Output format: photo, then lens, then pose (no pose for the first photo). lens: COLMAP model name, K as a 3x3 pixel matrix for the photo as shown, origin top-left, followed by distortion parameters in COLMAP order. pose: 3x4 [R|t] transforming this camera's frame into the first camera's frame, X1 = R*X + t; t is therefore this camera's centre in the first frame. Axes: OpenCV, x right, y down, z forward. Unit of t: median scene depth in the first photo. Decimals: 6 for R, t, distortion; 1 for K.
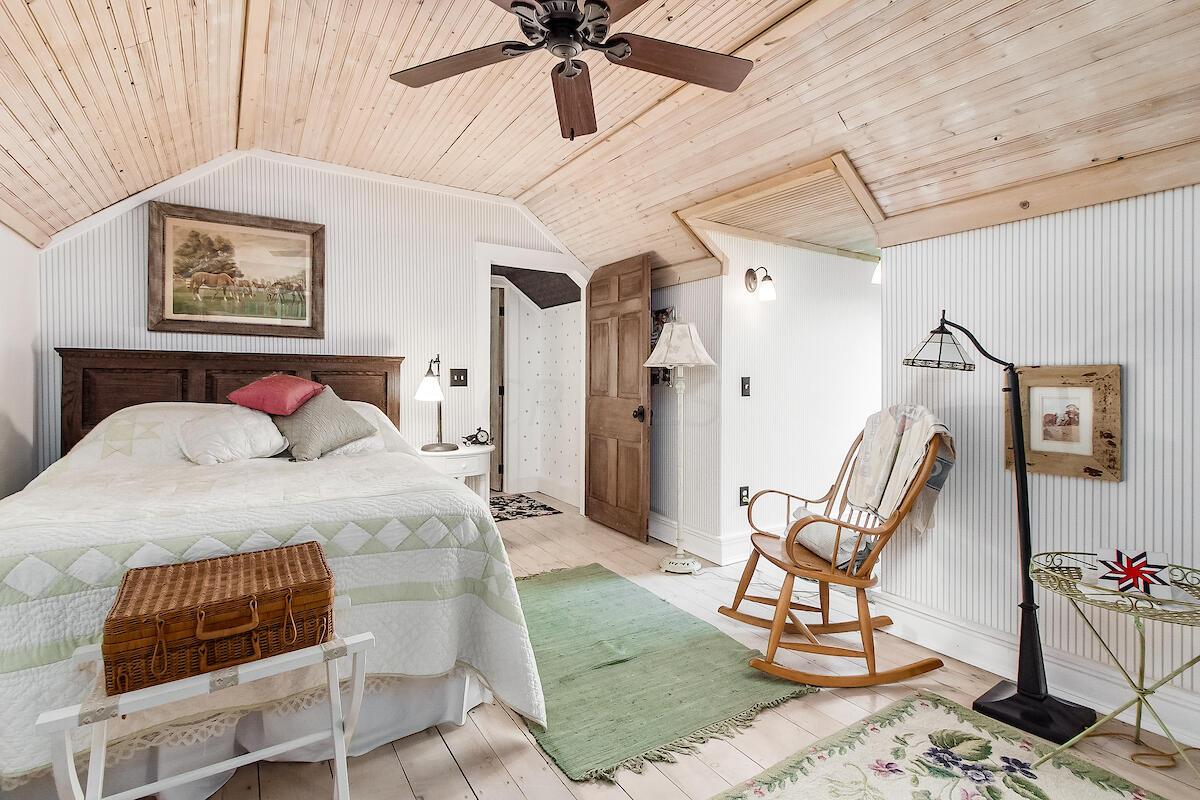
lens RADIAL K [[571.7, 0, 601.1], [0, 571.7, 384.4], [0, 0, 1]] dist [-0.001427, -0.000153]
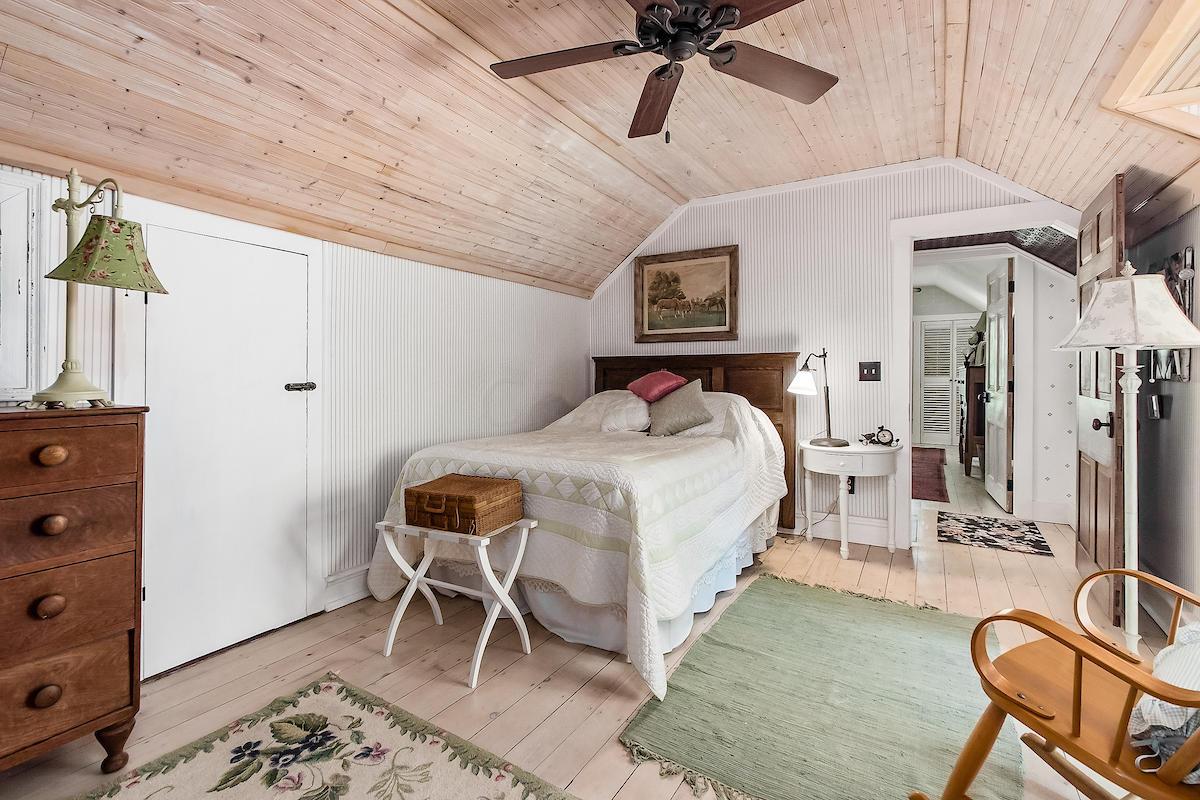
lens RADIAL K [[554.5, 0, 601.9], [0, 554.5, 379.1], [0, 0, 1]] dist [0.000213, -0.000101]
pose [[0.438554, 0.003137, -0.898700, 0.478597], [-0.000301, 0.999994, 0.003344, -0.002862], [0.898705, -0.001196, 0.438552, 0.267151]]
